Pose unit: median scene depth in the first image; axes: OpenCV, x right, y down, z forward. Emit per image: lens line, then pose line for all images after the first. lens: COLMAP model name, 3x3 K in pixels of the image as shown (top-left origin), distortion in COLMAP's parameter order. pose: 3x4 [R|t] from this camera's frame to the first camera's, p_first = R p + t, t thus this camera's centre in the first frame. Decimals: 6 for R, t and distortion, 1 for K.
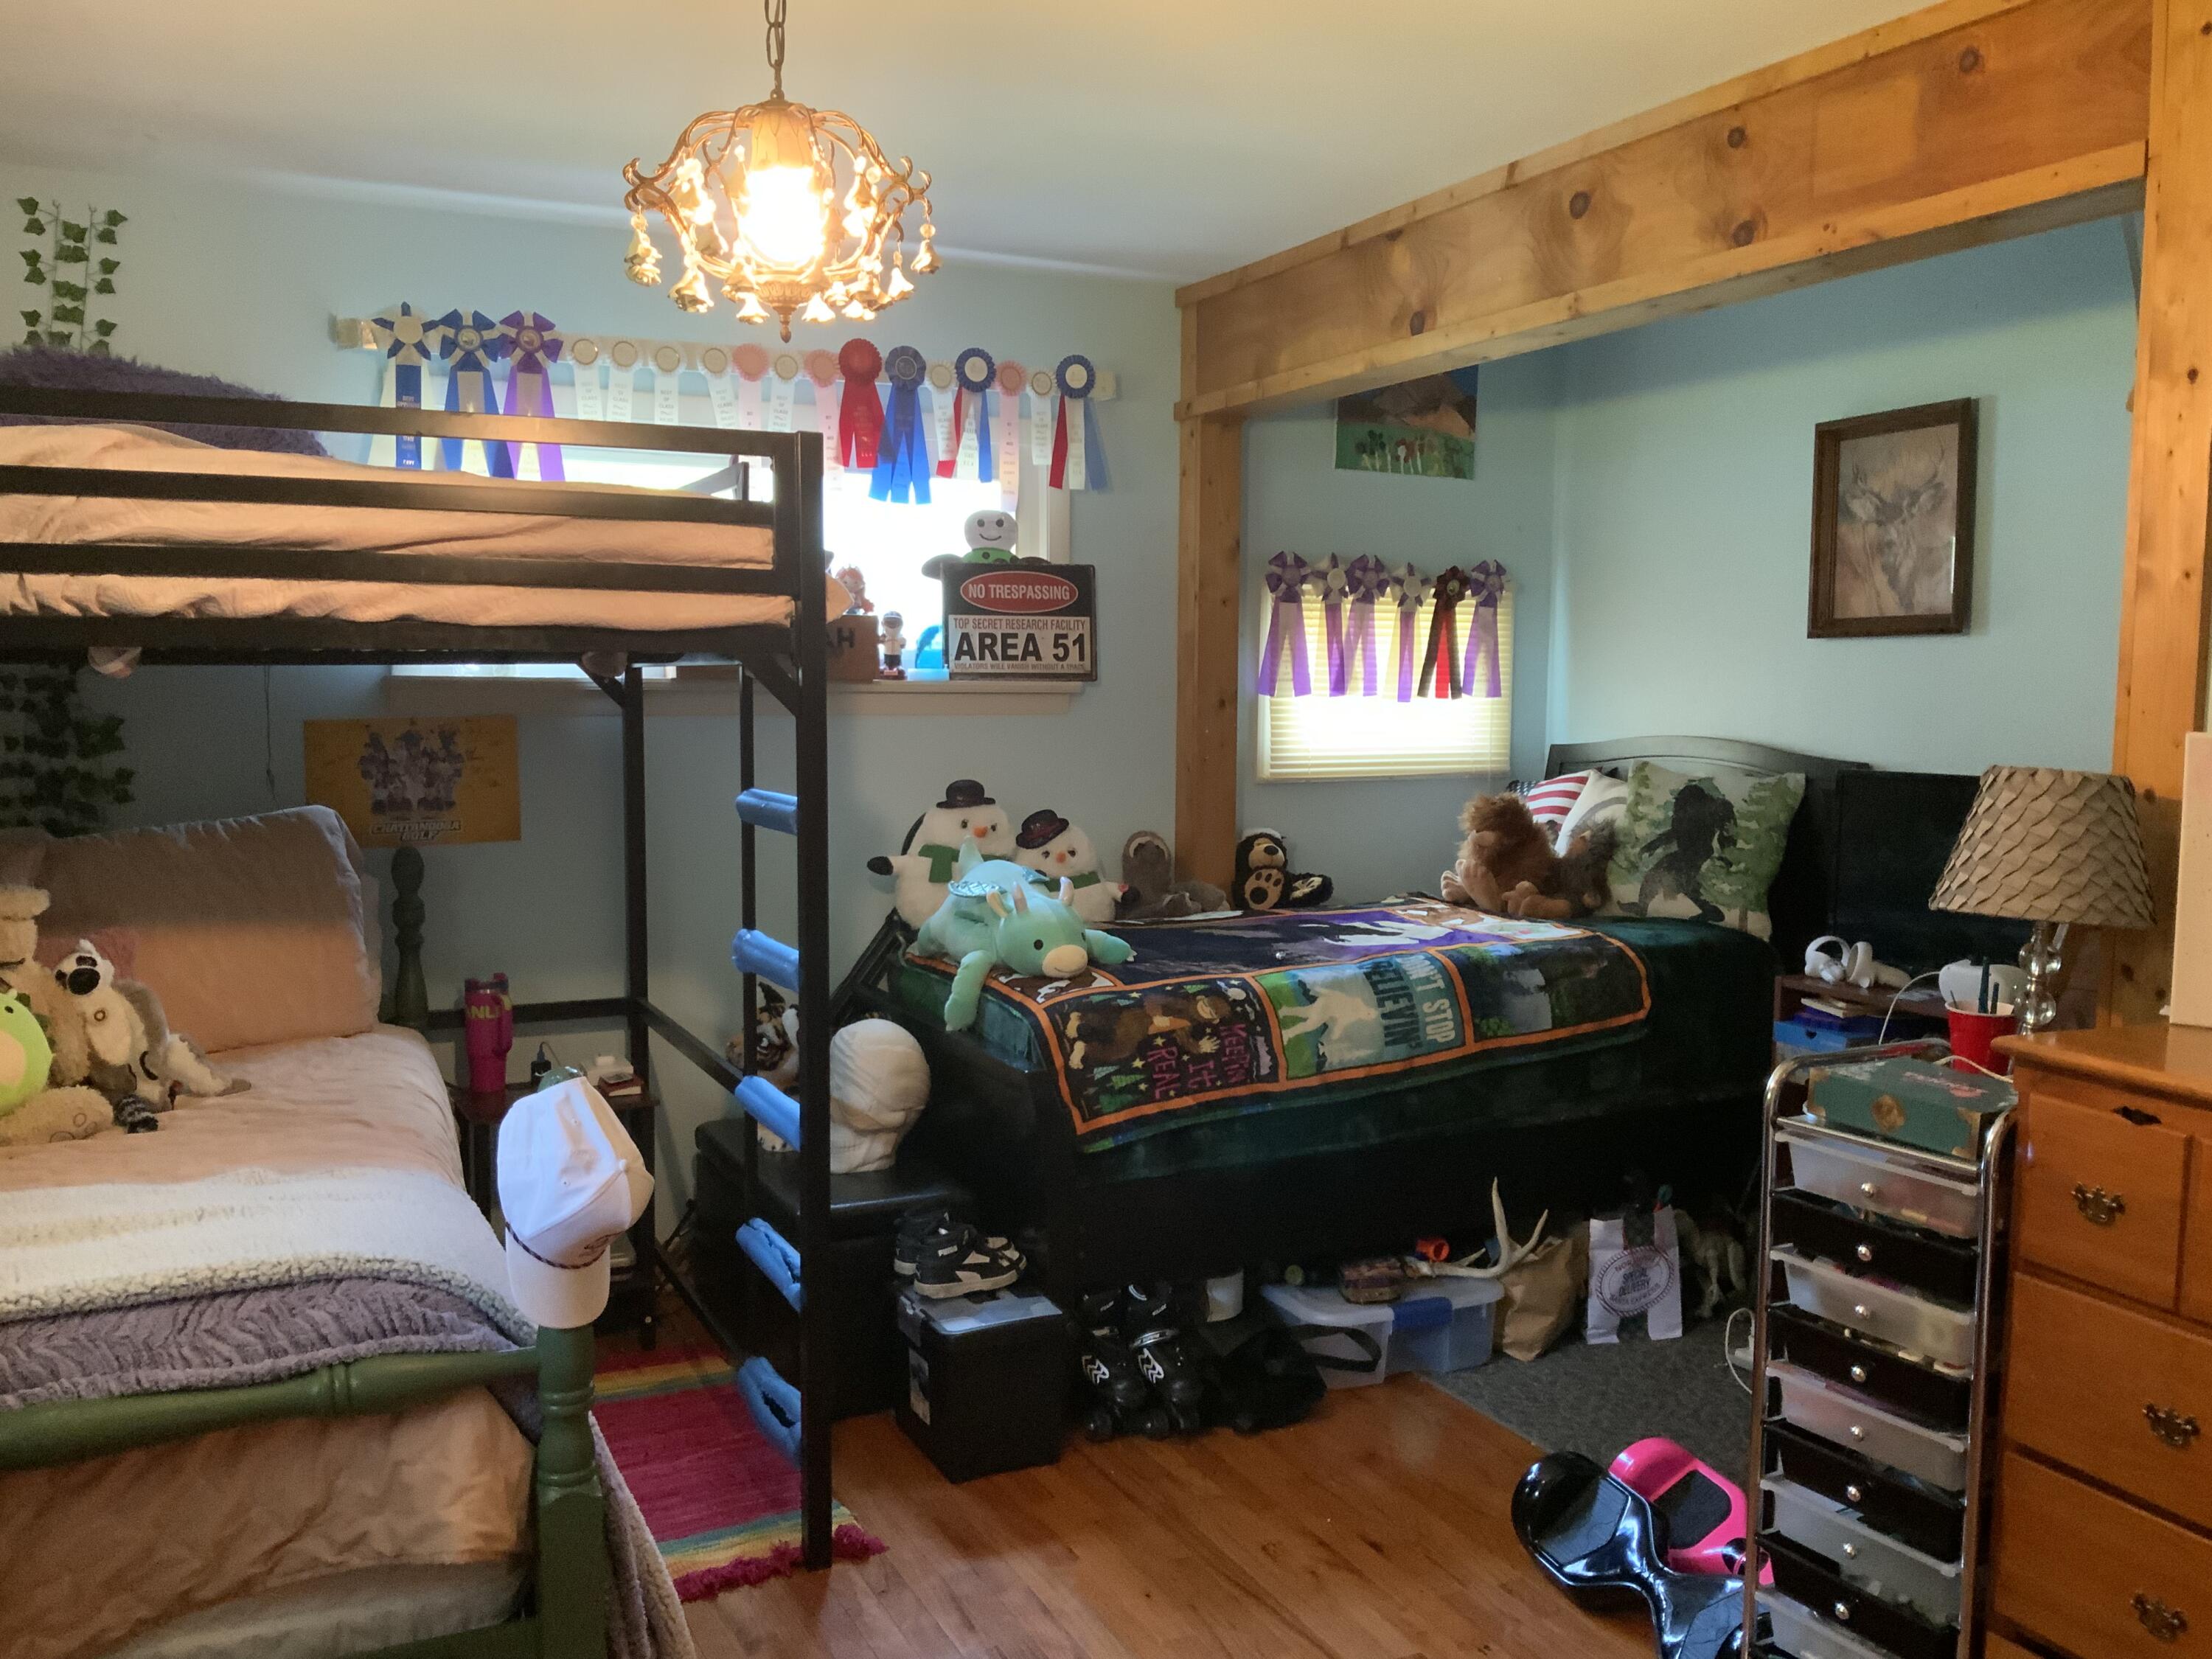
lens RADIAL K [[1832.2, 0, 1109.9], [0, 1832.2, 832.4], [0, 0, 1]] dist [0.027014, -0.099232]
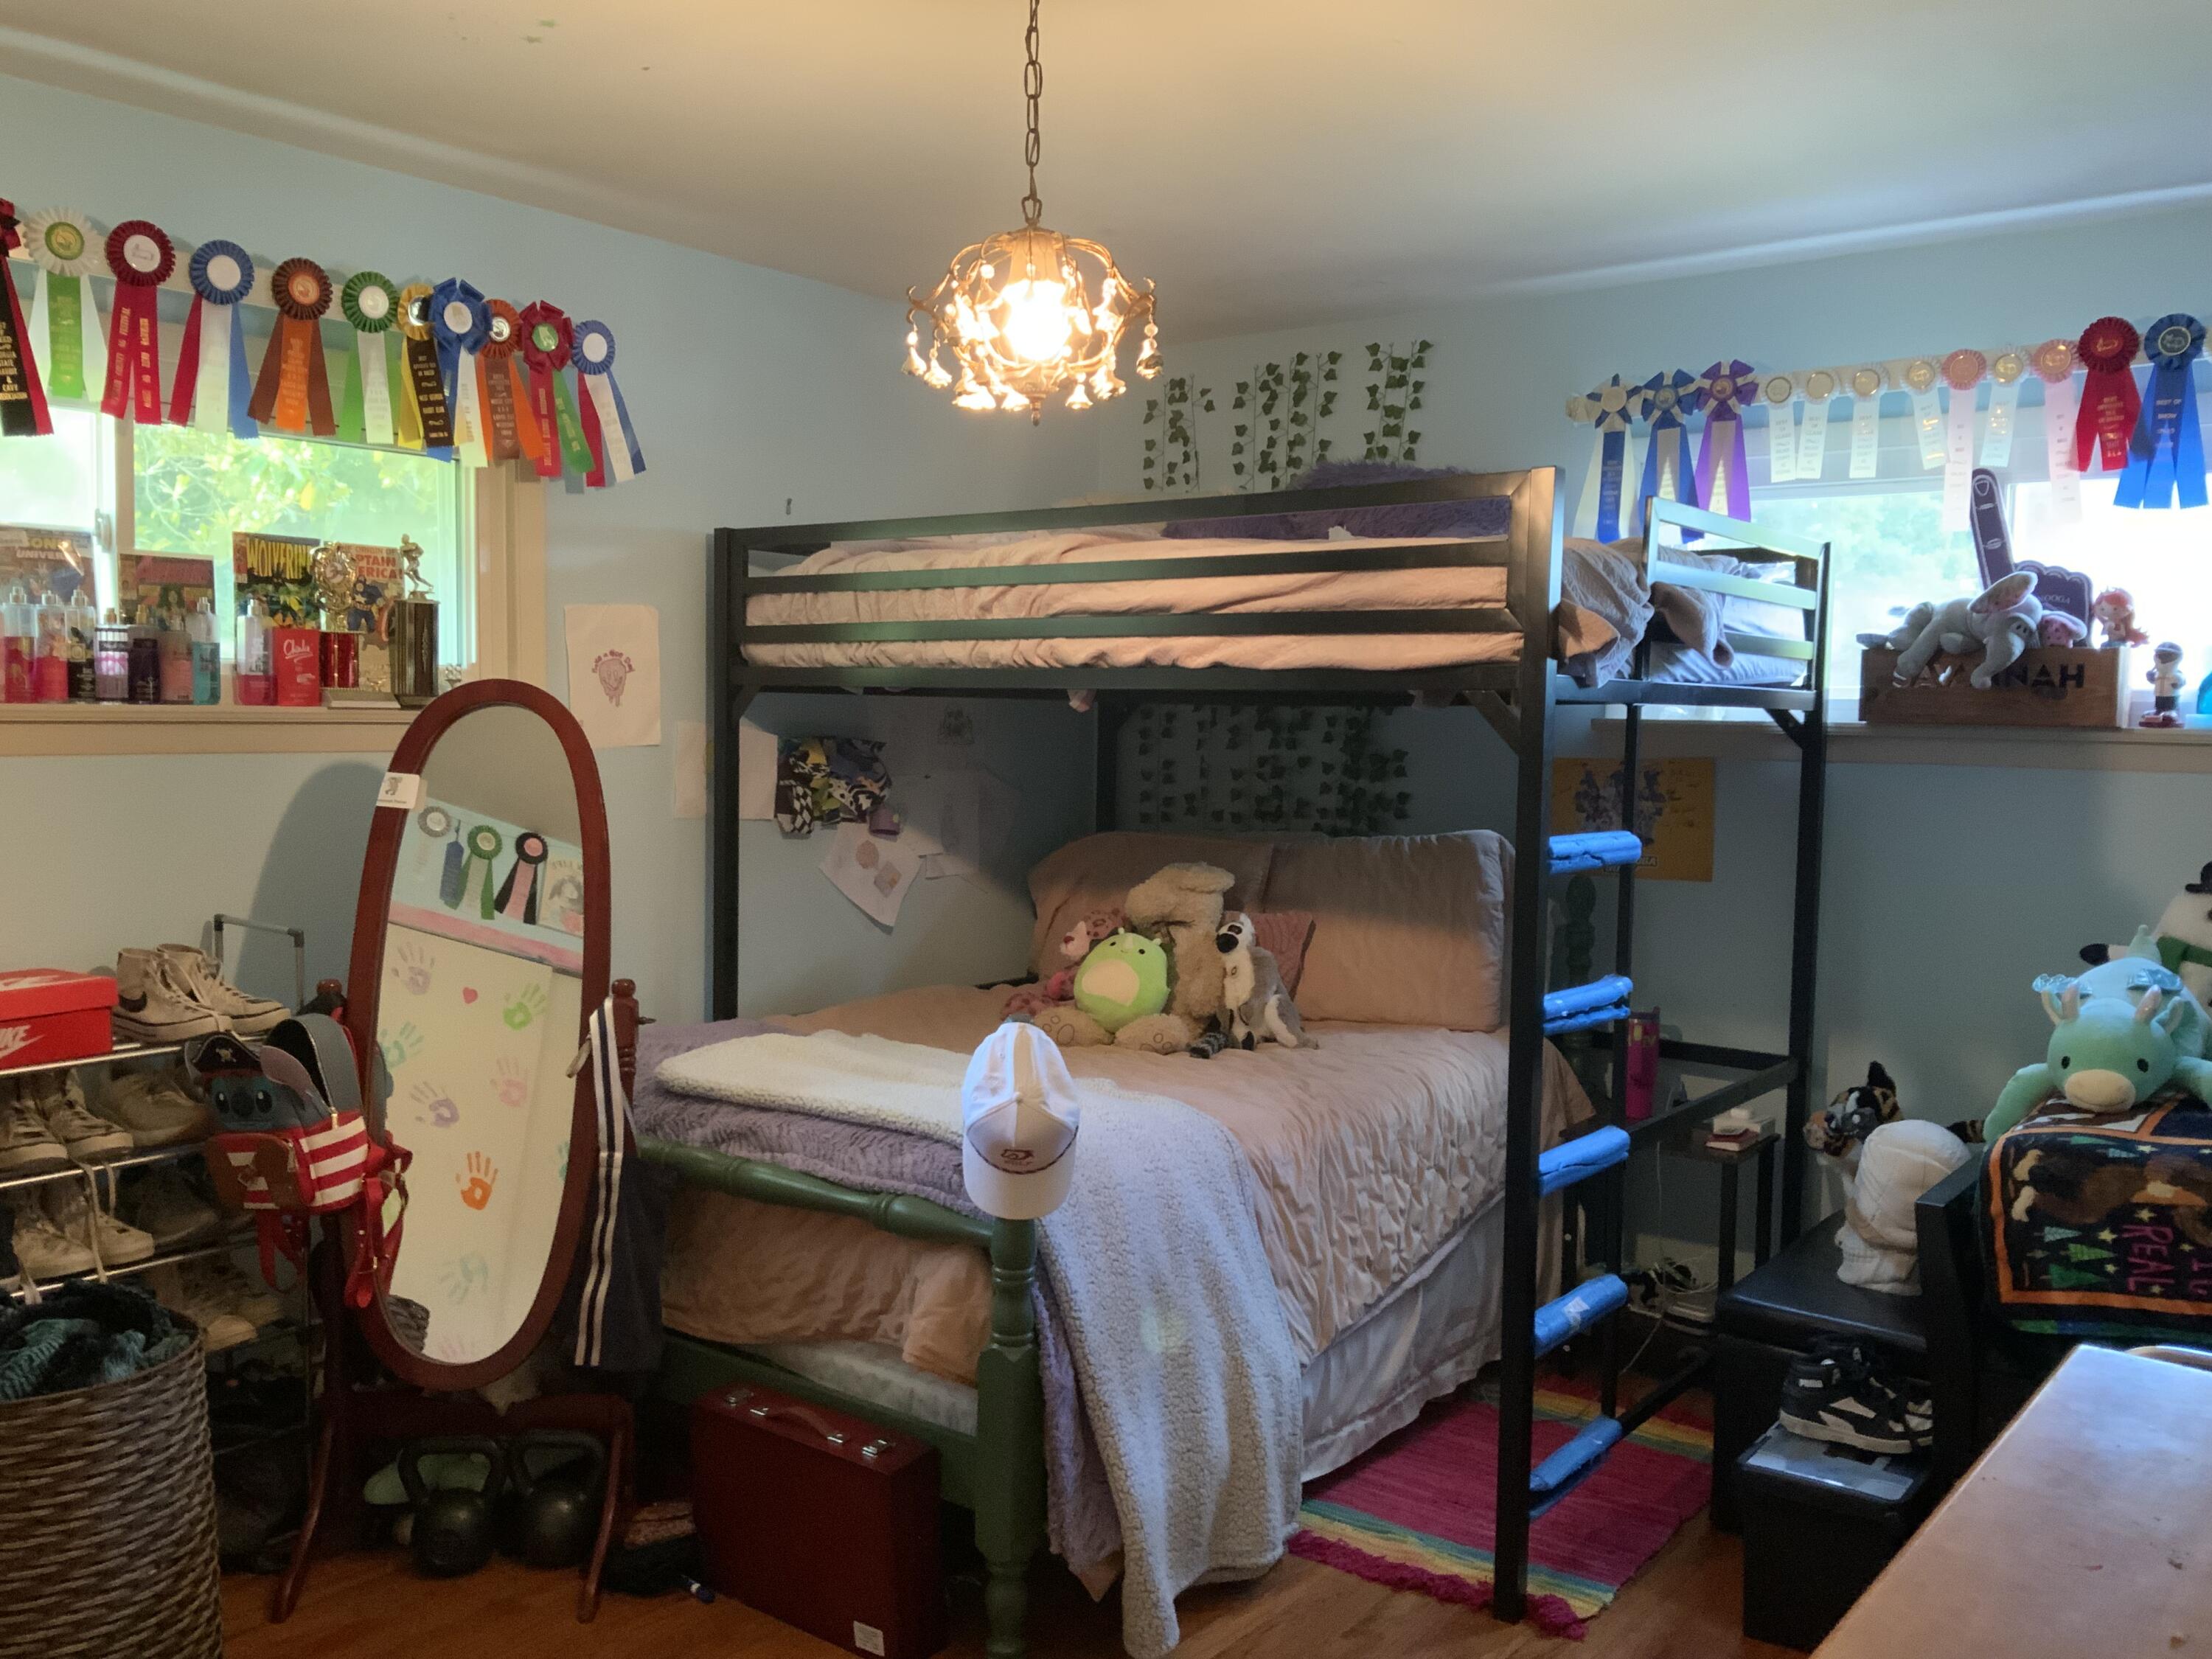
lens RADIAL K [[1832.2, 0, 1101.5], [0, 1832.2, 837.6], [0, 0, 1]] dist [0.027014, -0.099232]
pose [[0.409596, 0.060958, -0.910228, 0.516011], [-0.089041, 0.995672, 0.026612, -0.019019], [0.907911, 0.070147, 0.413251, 0.308331]]
